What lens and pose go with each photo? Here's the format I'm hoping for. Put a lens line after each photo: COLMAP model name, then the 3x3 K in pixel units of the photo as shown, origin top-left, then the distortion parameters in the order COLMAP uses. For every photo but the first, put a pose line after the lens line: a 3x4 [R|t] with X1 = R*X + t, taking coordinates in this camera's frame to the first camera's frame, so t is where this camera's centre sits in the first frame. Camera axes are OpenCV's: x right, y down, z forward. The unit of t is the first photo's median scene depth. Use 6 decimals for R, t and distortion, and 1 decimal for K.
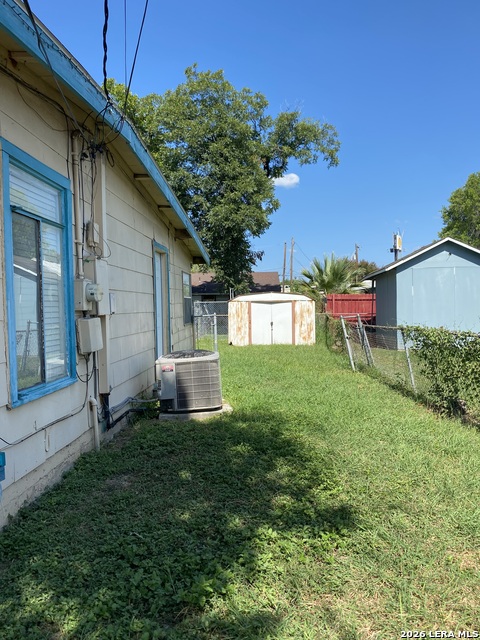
lens RADIAL K [[483.9, 0, 238.3], [0, 483.9, 321.5], [0, 0, 1]] dist [0.038474, -0.059279]
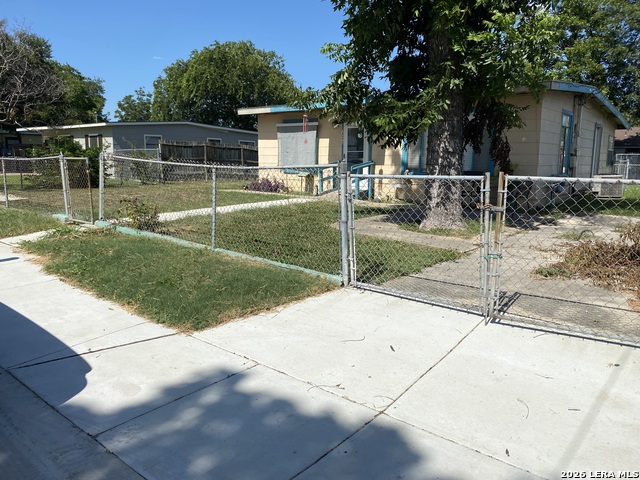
lens RADIAL K [[483.9, 0, 319.5], [0, 483.9, 244.5], [0, 0, 1]] dist [0.038474, -0.059279]
pose [[0.804213, 0.126189, -0.580790, 0.128014], [-0.040651, 0.986591, 0.158069, 0.058752], [0.592949, -0.103511, 0.798559, -1.201086]]
